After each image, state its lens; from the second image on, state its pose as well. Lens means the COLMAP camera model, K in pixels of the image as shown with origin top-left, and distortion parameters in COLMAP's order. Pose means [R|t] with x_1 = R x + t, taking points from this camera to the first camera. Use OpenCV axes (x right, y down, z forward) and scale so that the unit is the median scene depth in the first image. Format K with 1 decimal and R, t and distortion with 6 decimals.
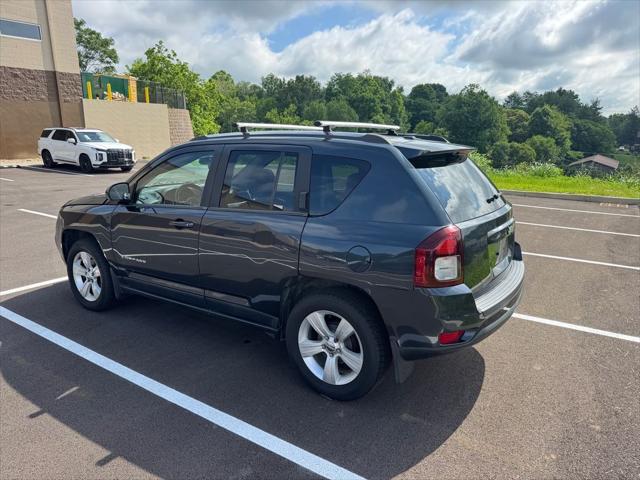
lens RADIAL K [[455.5, 0, 314.1], [0, 455.5, 247.7], [0, 0, 1]] dist [0.006585, -0.014728]
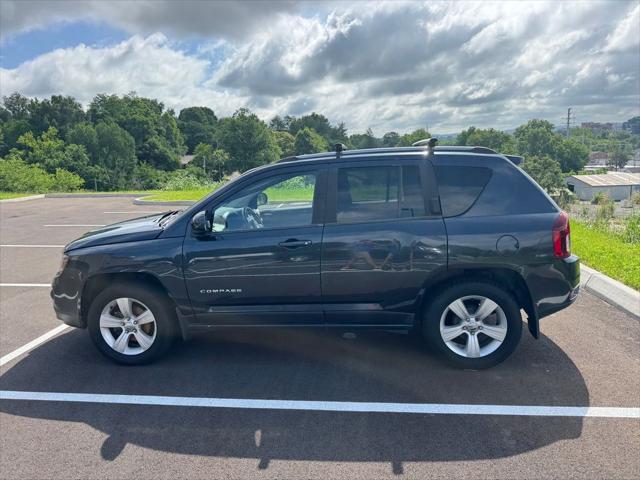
lens RADIAL K [[455.5, 0, 317.4], [0, 455.5, 242.2], [0, 0, 1]] dist [0.006585, -0.014728]
pose [[0.879757, -0.119294, 0.460214, -0.106864], [0.145365, 0.989145, -0.021484, -0.004217], [-0.452655, 0.085800, 0.887548, 0.013572]]
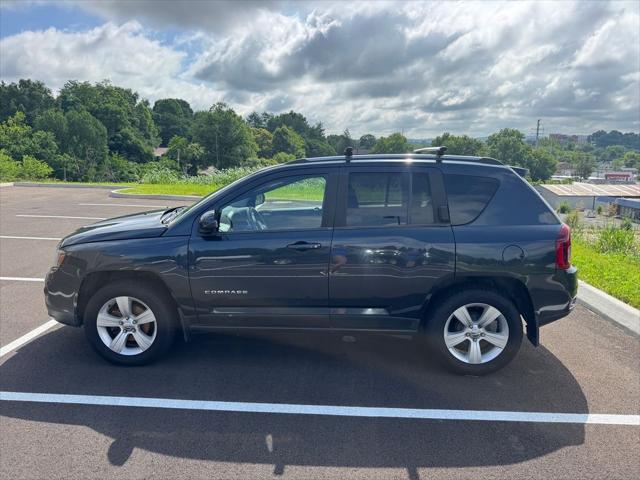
lens RADIAL K [[455.5, 0, 320.7], [0, 455.5, 240.7], [0, 0, 1]] dist [0.006585, -0.014728]
pose [[0.850557, -0.090431, 0.518050, -0.117058], [0.114009, 0.993384, -0.013779, -0.007271], [-0.513376, 0.070782, 0.855240, 0.019515]]
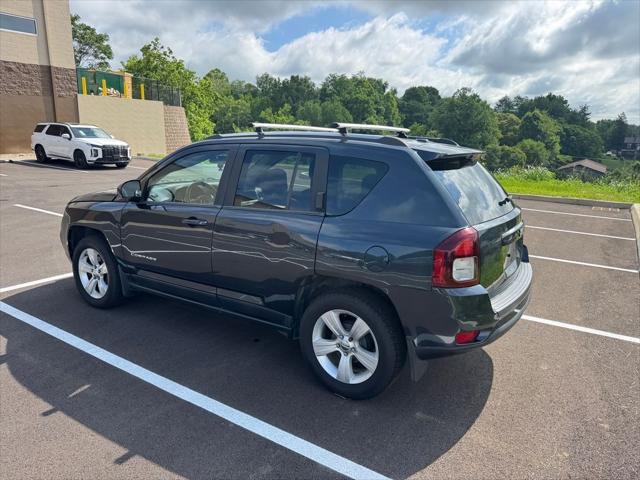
lens RADIAL K [[455.5, 0, 318.9], [0, 455.5, 240.2], [0, 0, 1]] dist [0.006585, -0.014728]
pose [[0.999536, 0.012363, 0.027833, -0.006742], [-0.011940, 0.999811, -0.015320, -0.000064], [-0.028017, 0.014980, 0.999495, -0.001562]]
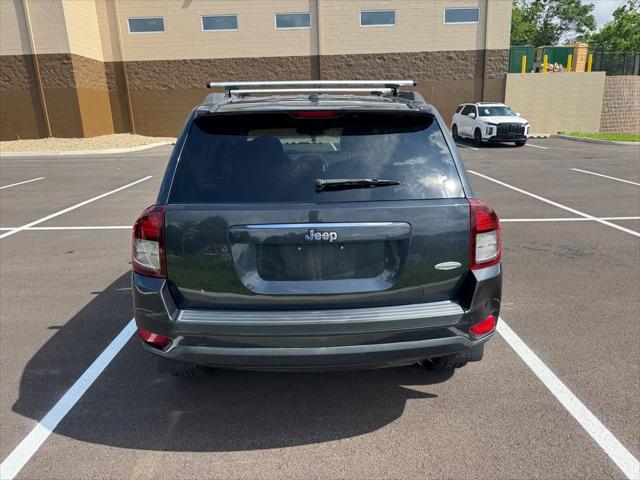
lens RADIAL K [[455.5, 0, 318.0], [0, 455.5, 237.6], [0, 0, 1]] dist [0.006585, -0.014728]
pose [[0.584629, 0.190529, -0.788611, 0.120460], [-0.167411, 0.979444, 0.112526, -0.013515], [0.793840, 0.066236, 0.604508, 0.079778]]
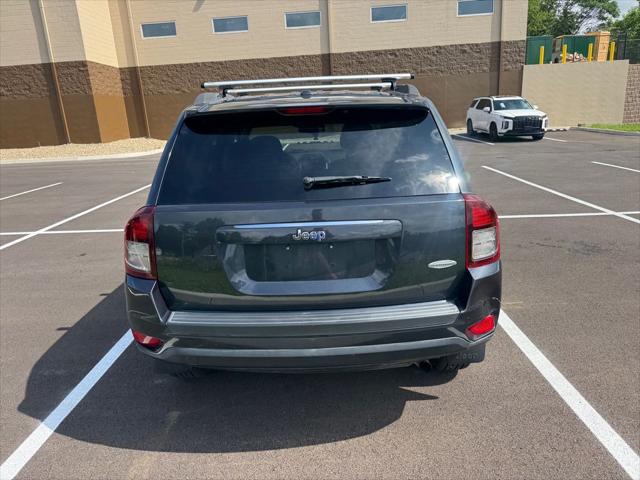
lens RADIAL K [[455.5, 0, 308.2], [0, 455.5, 242.8], [0, 0, 1]] dist [0.006585, -0.014728]
pose [[0.543420, 0.192015, -0.817206, 0.121753], [-0.146650, 0.980233, 0.132803, -0.013979], [0.826552, 0.047676, 0.560837, 0.084619]]
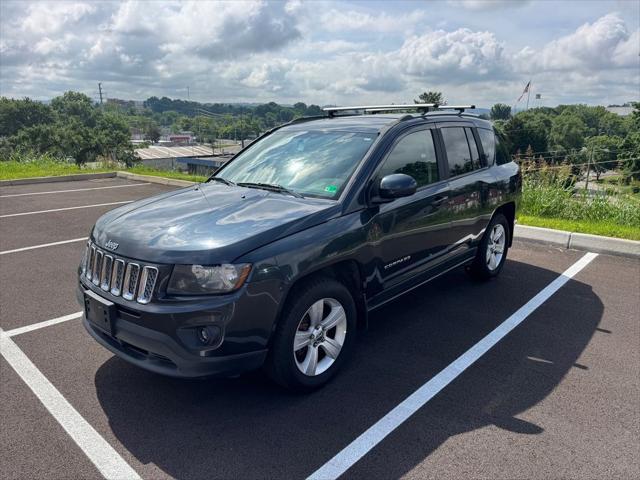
lens RADIAL K [[455.5, 0, 324.5], [0, 455.5, 245.4], [0, 0, 1]] dist [0.006585, -0.014728]
pose [[0.130703, -0.259564, 0.956840, -0.204335], [0.231166, 0.946497, 0.225181, -0.037686], [-0.964095, 0.191757, 0.183713, 0.163258]]
